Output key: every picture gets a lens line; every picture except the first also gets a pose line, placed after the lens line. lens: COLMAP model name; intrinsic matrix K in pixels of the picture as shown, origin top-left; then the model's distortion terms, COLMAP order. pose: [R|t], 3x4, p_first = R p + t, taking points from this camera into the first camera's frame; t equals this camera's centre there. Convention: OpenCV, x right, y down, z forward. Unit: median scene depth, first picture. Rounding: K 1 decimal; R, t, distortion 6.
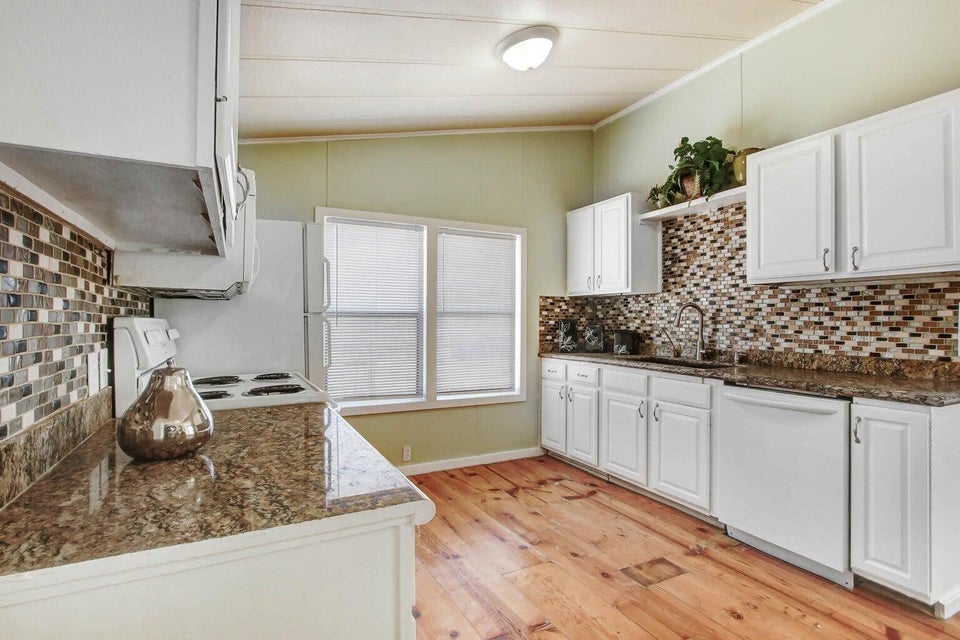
lens RADIAL K [[450.9, 0, 480.0], [0, 450.9, 320.0], [0, 0, 1]] dist [-0.003179, -0.000565]
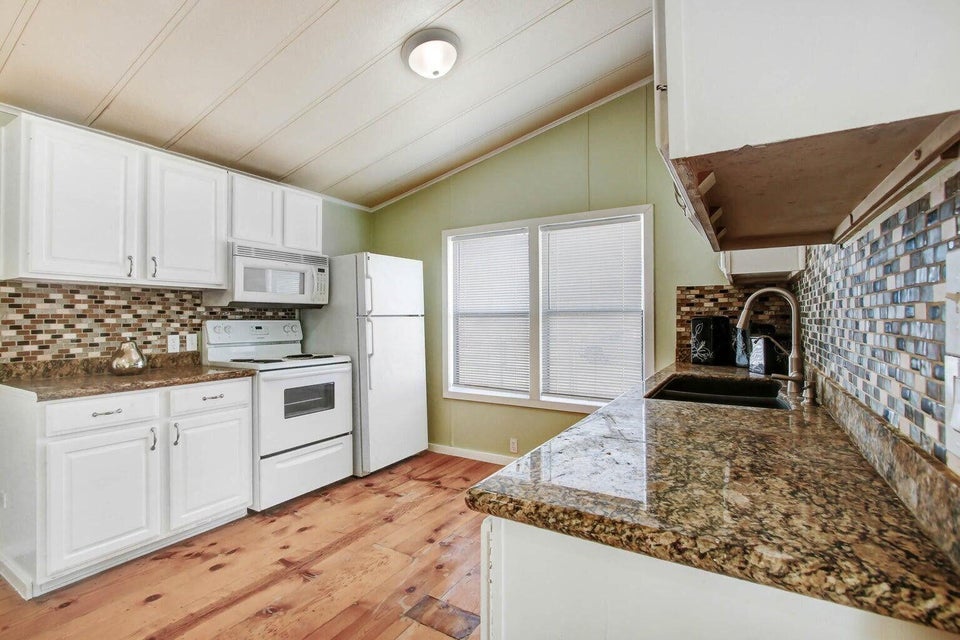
lens RADIAL K [[450.9, 0, 480.0], [0, 450.9, 320.0], [0, 0, 1]] dist [-0.003179, -0.000565]
pose [[0.537555, -0.002974, -0.843224, 0.647765], [0.003745, 0.999992, -0.001140, 0.002374], [0.843220, -0.002545, 0.537562, 0.346194]]
